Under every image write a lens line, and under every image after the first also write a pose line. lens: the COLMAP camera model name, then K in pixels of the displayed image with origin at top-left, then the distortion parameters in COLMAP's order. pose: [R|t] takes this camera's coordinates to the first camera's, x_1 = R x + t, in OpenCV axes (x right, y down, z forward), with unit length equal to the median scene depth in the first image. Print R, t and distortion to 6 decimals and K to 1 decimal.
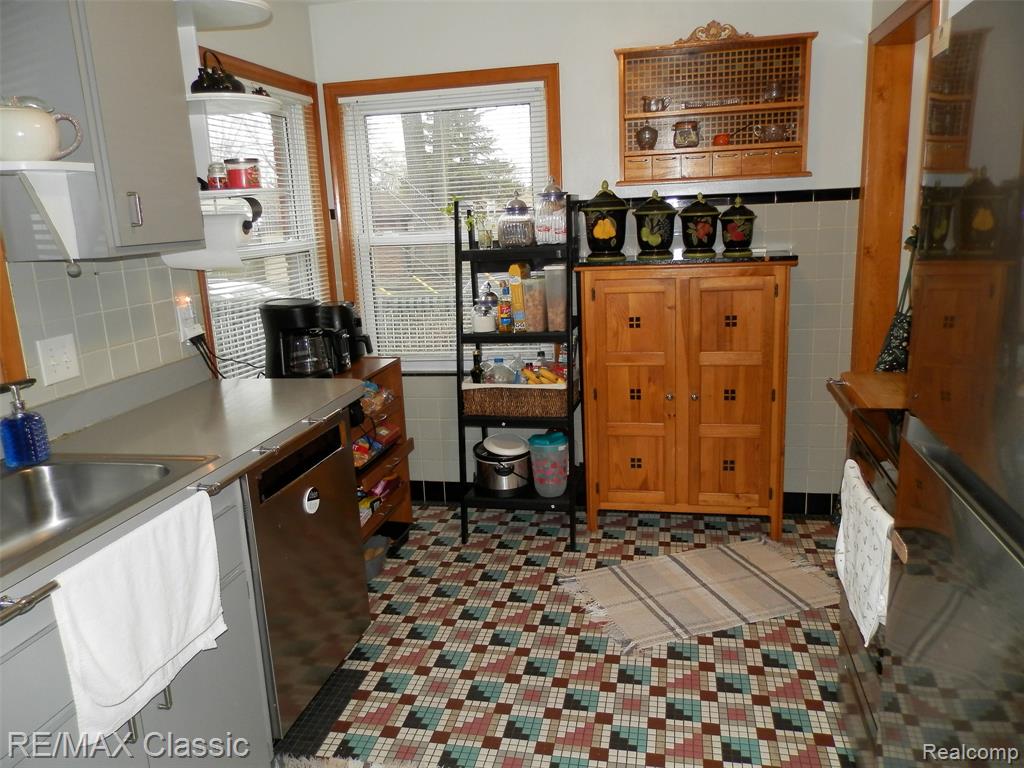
lens RADIAL K [[769.9, 0, 512.2], [0, 769.9, 384.4], [0, 0, 1]] dist [0.007655, 0.001441]
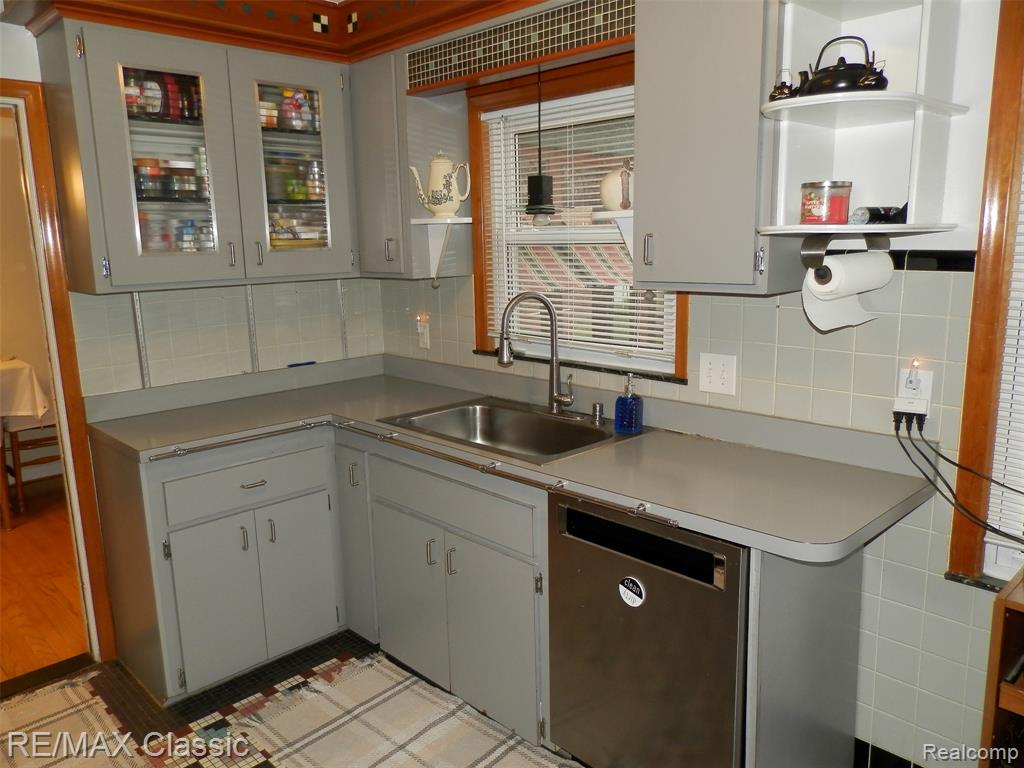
lens RADIAL K [[769.9, 0, 513.2], [0, 769.9, 386.0], [0, 0, 1]] dist [0.007655, 0.001441]
pose [[-0.550109, 0.210995, -0.807998, 0.488292], [-0.141563, 0.929990, 0.339232, -0.357274], [0.823007, 0.300997, -0.481726, 1.307661]]
